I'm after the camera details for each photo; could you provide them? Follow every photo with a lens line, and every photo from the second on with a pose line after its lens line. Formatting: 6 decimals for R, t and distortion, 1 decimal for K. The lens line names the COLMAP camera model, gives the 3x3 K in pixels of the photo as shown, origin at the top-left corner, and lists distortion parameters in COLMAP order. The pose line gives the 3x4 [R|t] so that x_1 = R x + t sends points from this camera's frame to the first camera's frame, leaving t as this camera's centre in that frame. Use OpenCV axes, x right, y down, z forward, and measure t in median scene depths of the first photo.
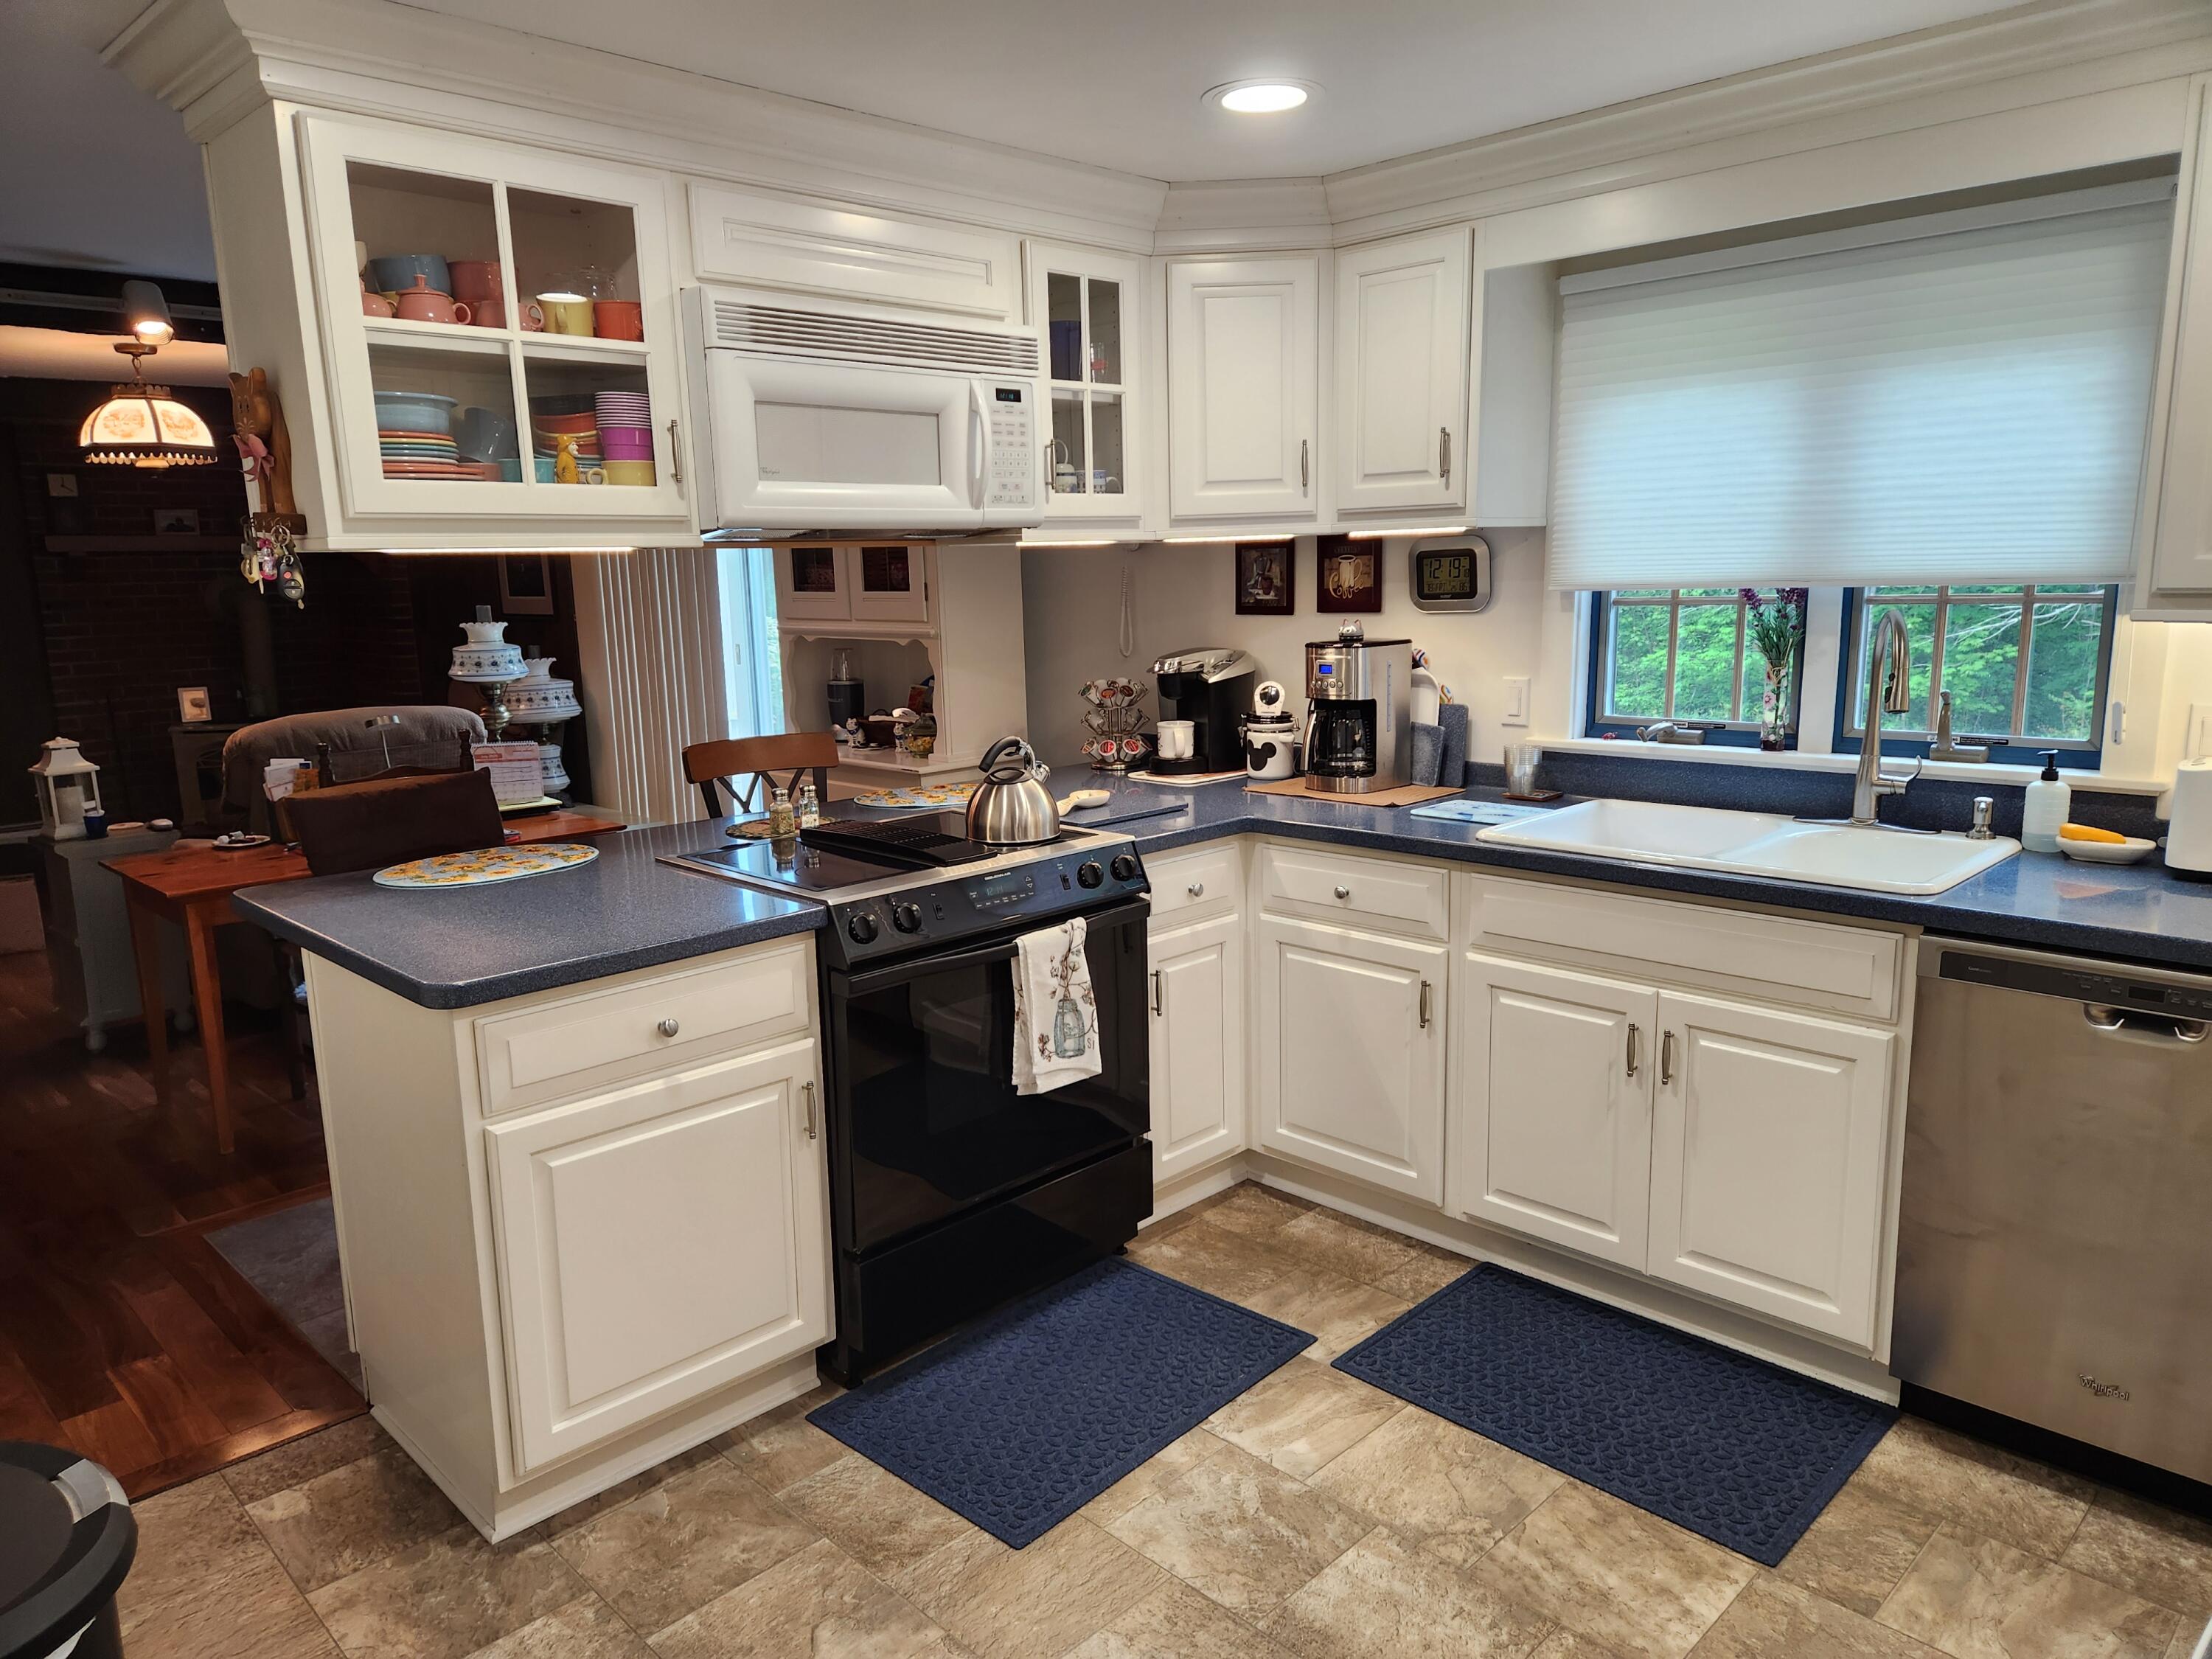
lens RADIAL K [[1464.1, 0, 1121.2], [0, 1464.1, 838.9], [0, 0, 1]] dist [0.023187, -0.018617]
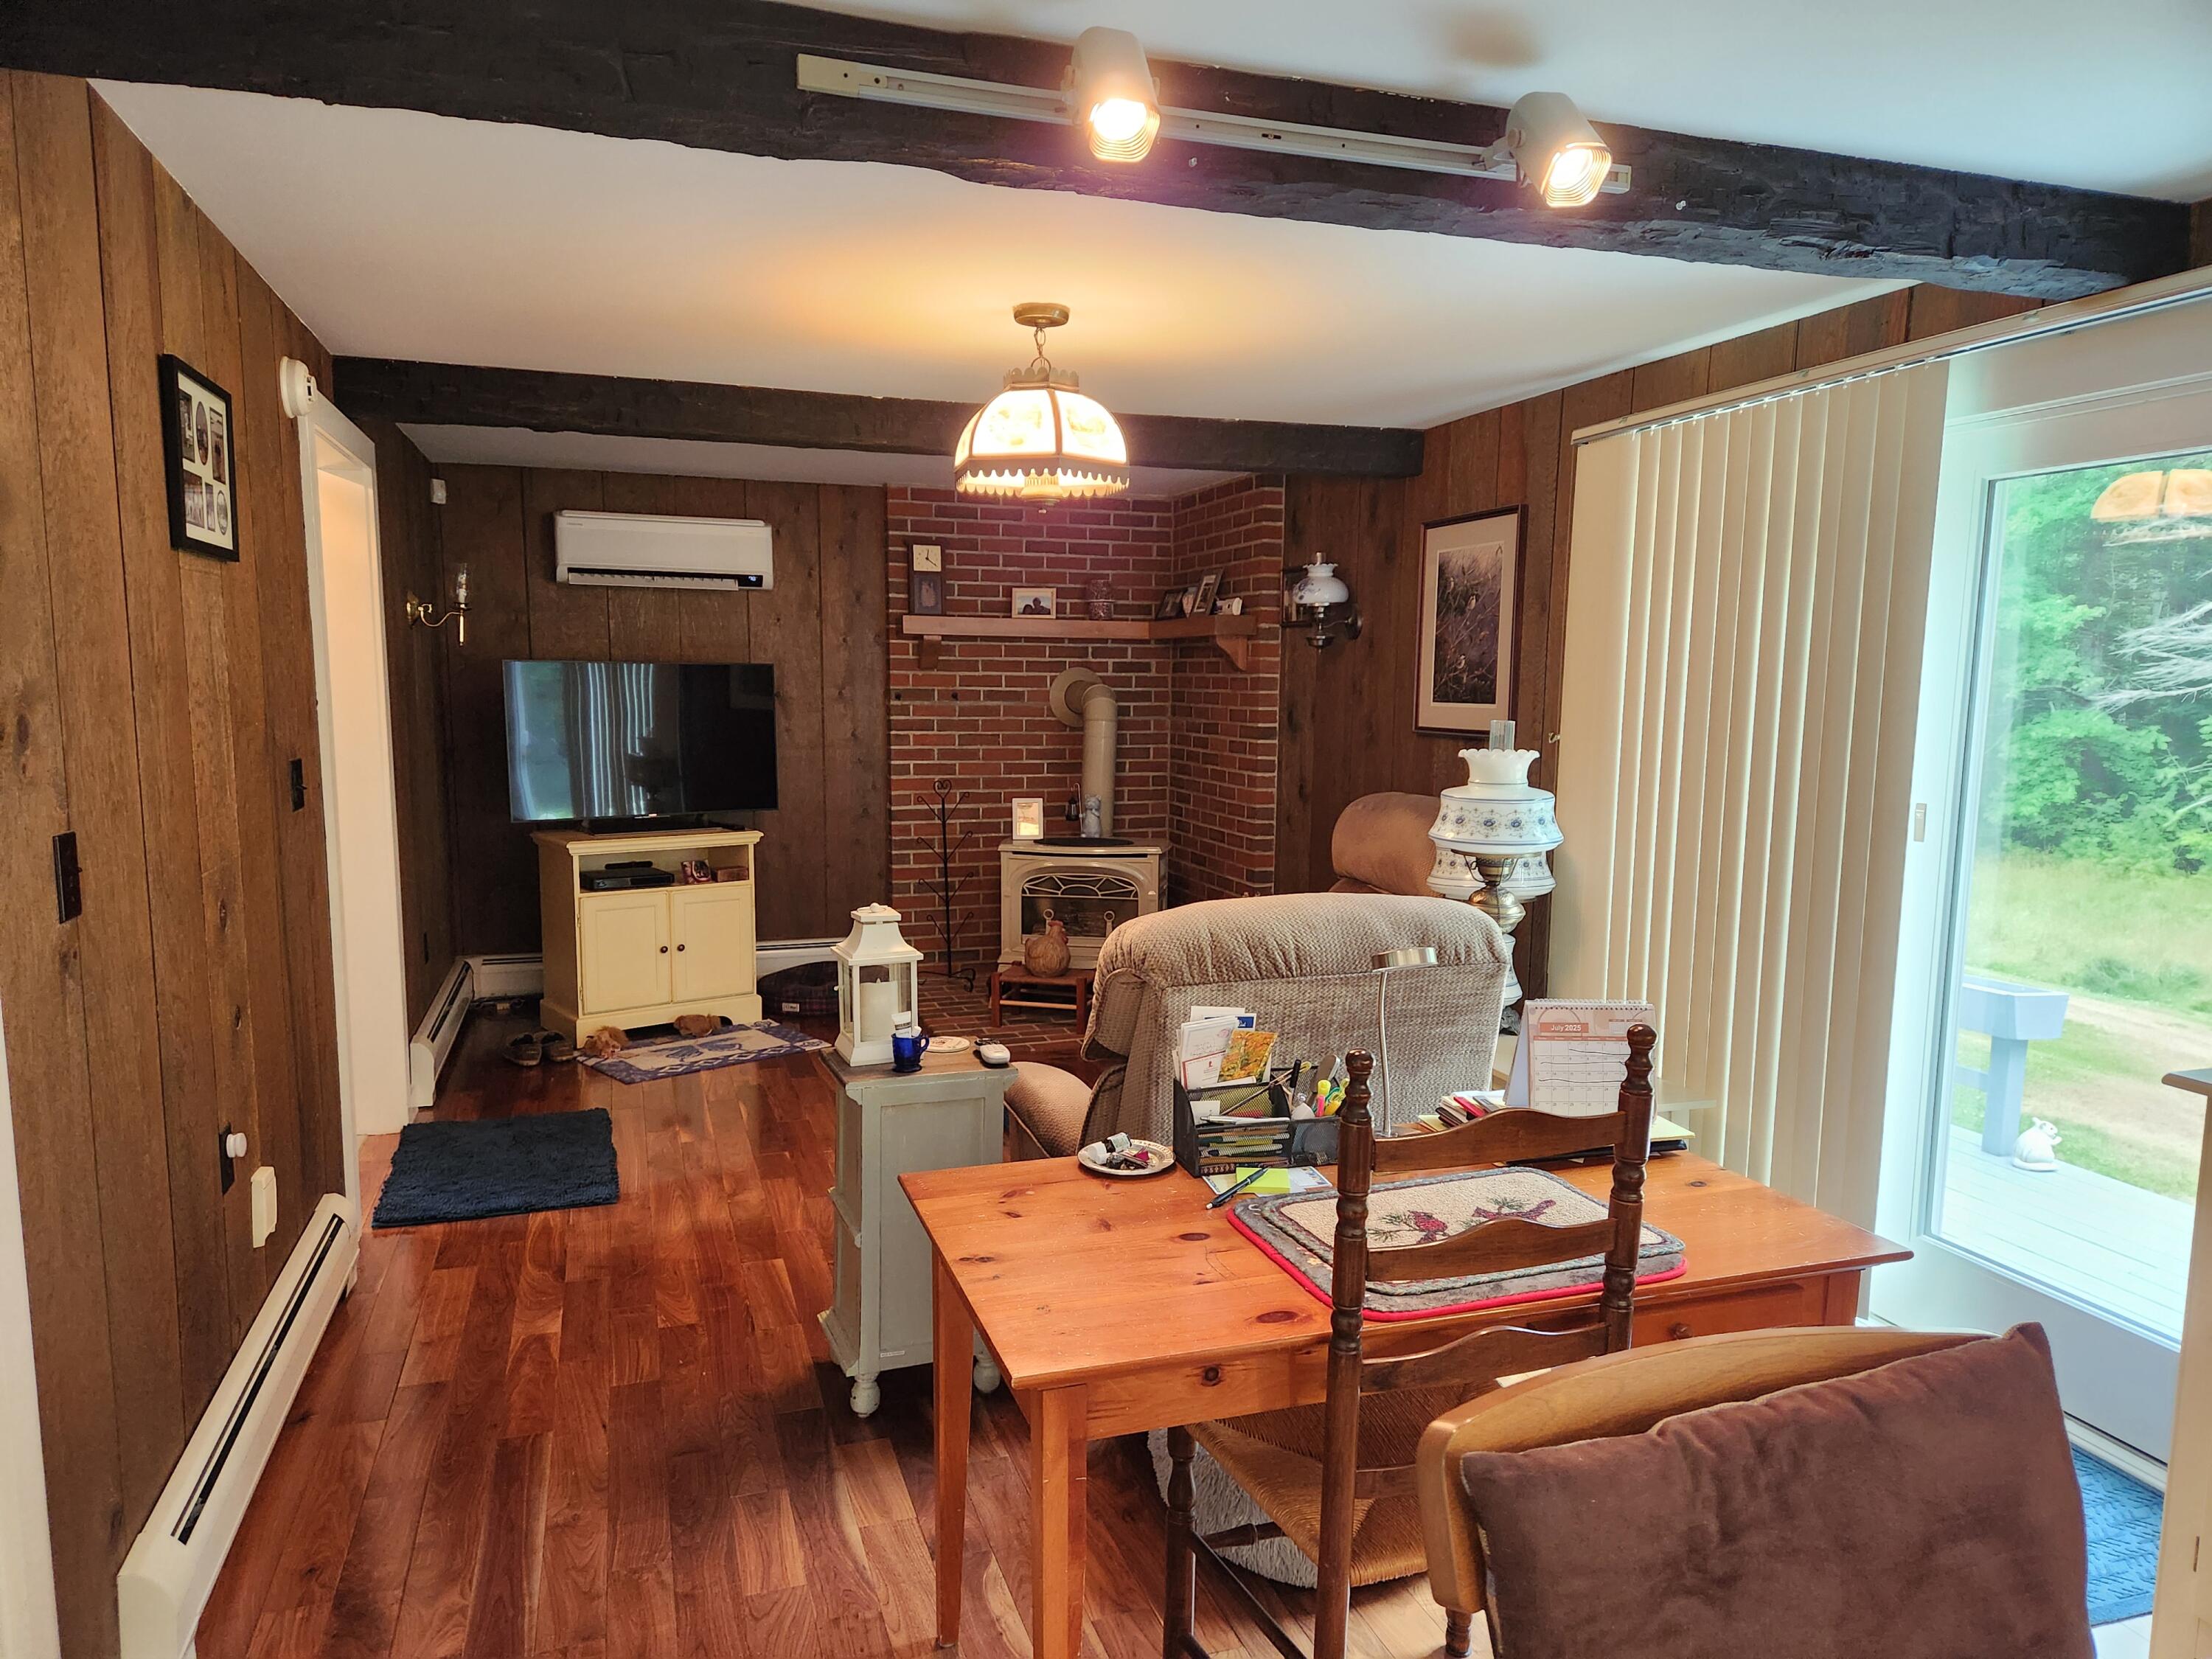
lens RADIAL K [[1464.1, 0, 1106.8], [0, 1464.1, 836.7], [0, 0, 1]] dist [0.023187, -0.018617]
pose [[0.882168, 0.074979, -0.464927, -0.335883], [-0.108983, 0.992948, -0.046655, -0.078577], [0.458151, 0.091827, 0.884119, 0.477416]]
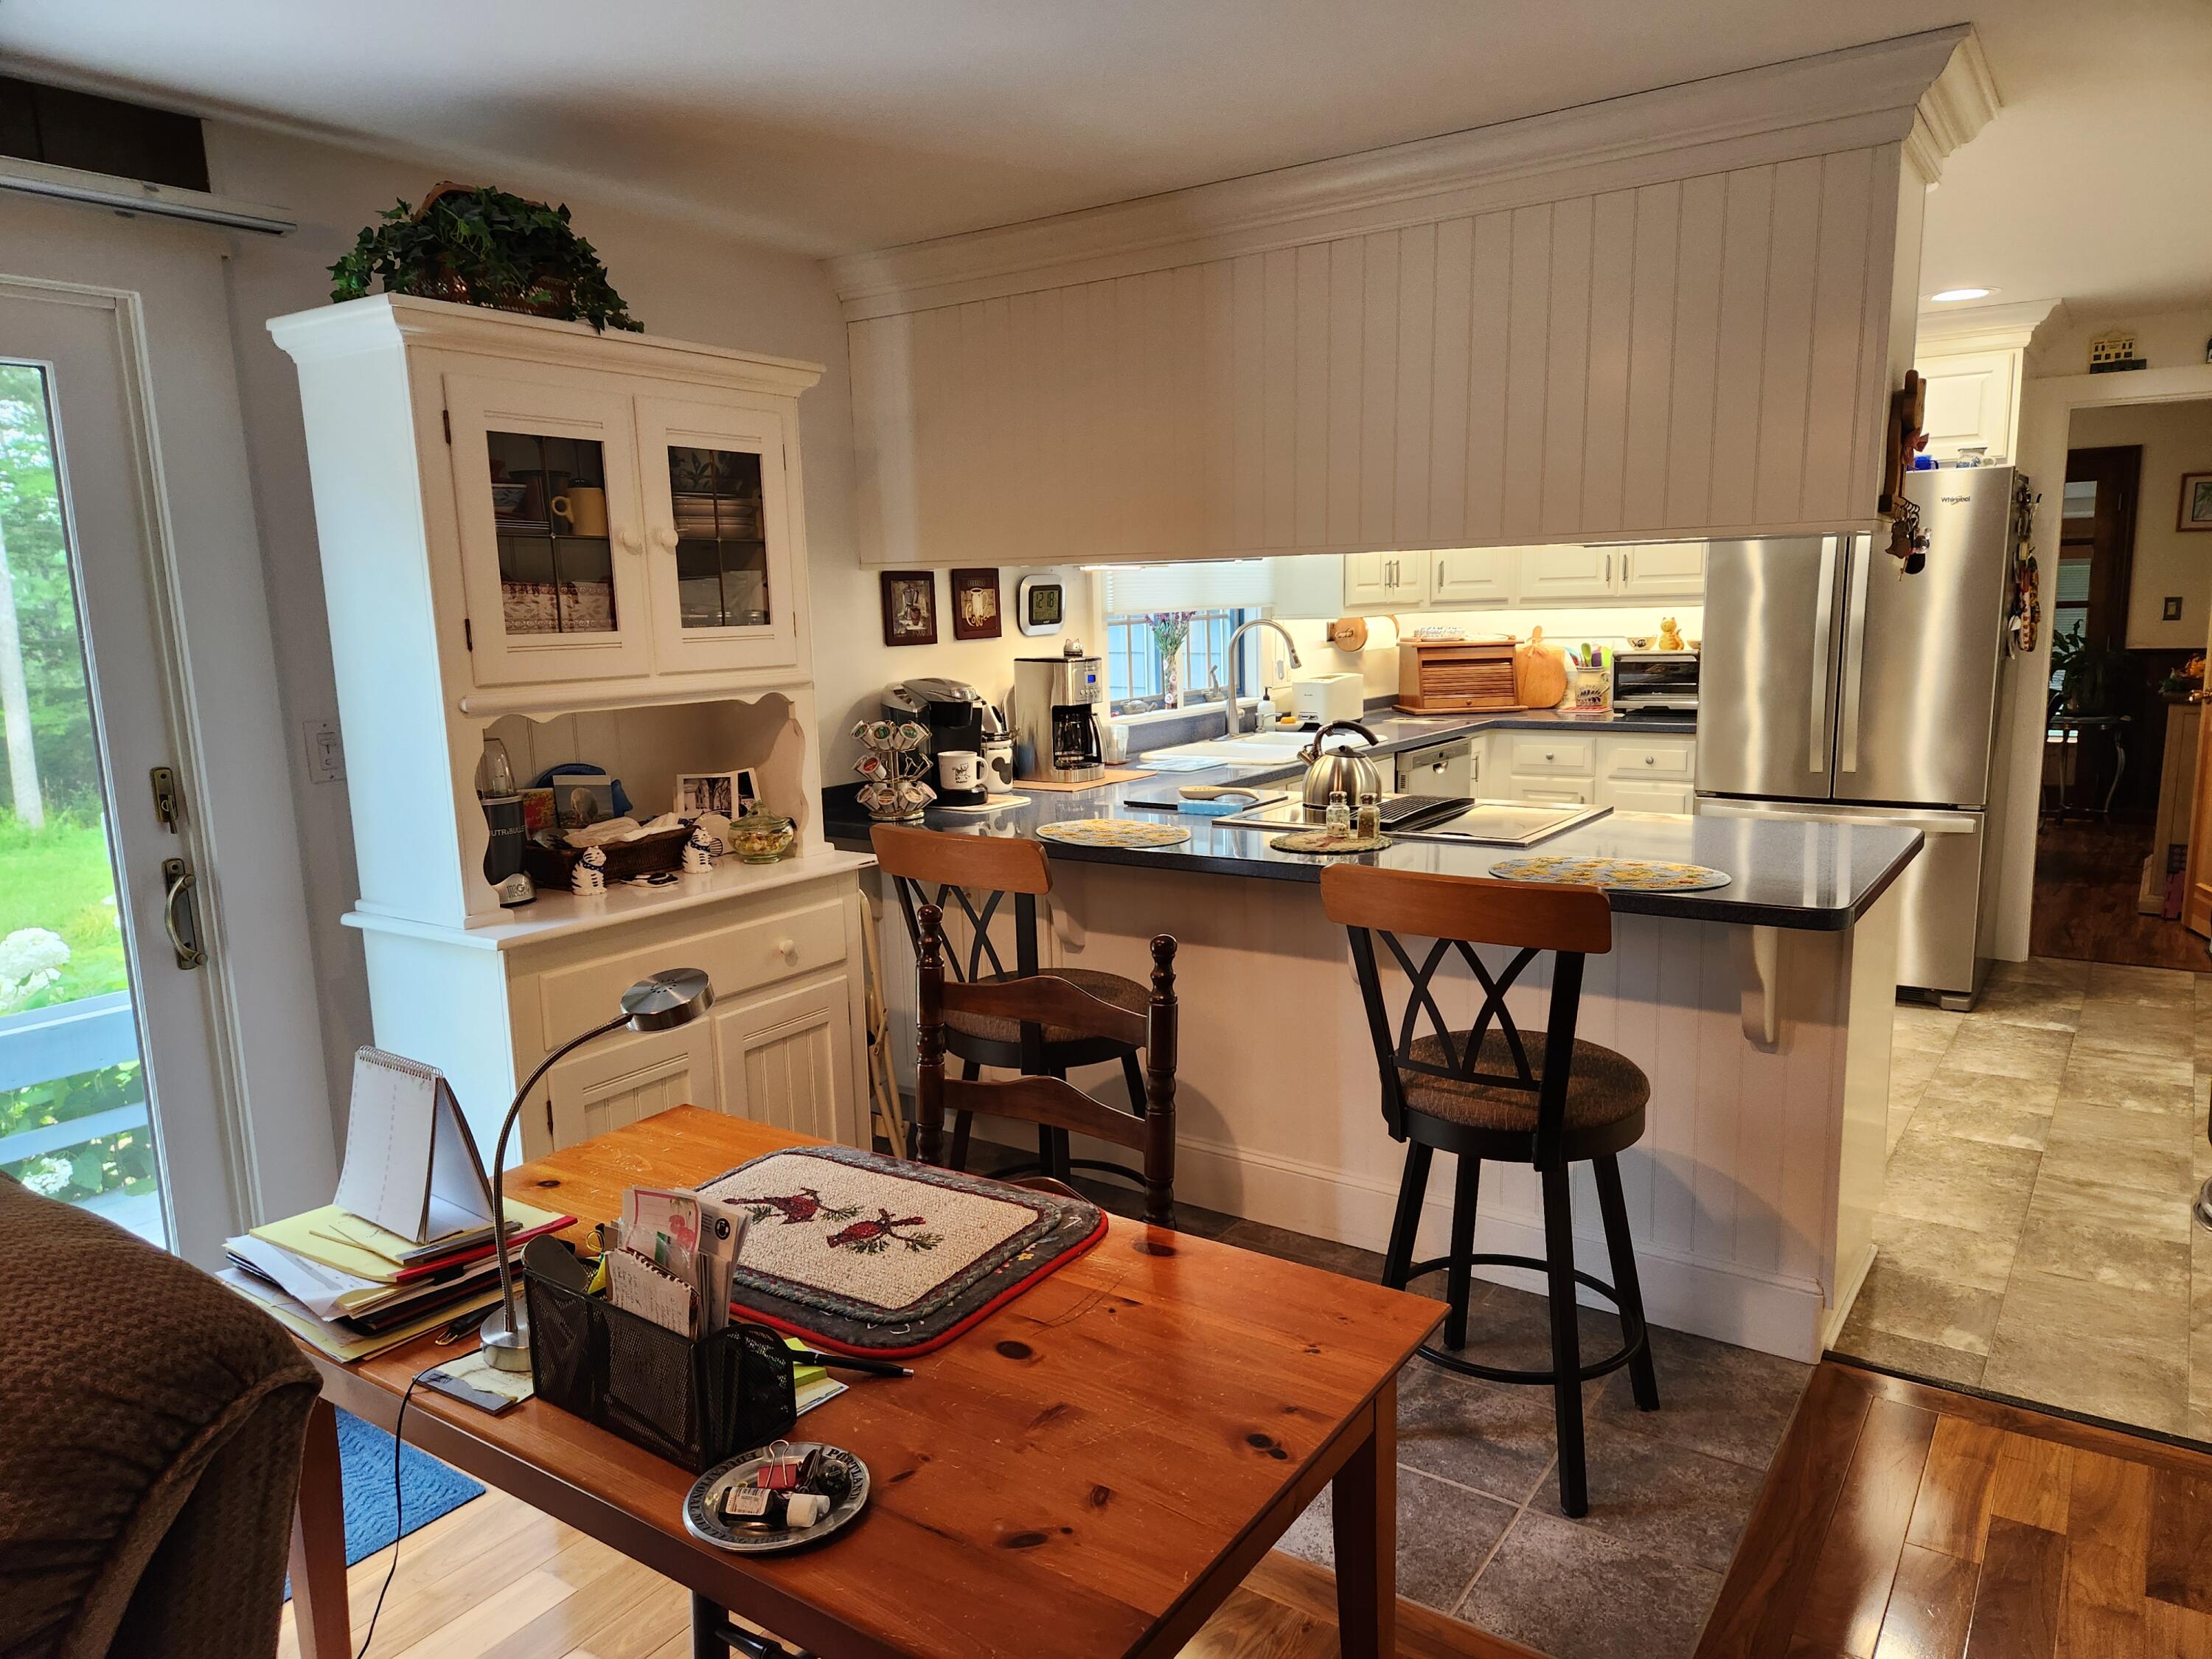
lens RADIAL K [[1464.1, 0, 1114.4], [0, 1464.1, 843.1], [0, 0, 1]] dist [0.023187, -0.018617]
pose [[-0.154630, -0.138405, 0.978230, -0.783488], [0.210408, 0.962811, 0.169483, -0.137308], [-0.965307, 0.232034, -0.119757, 0.854332]]
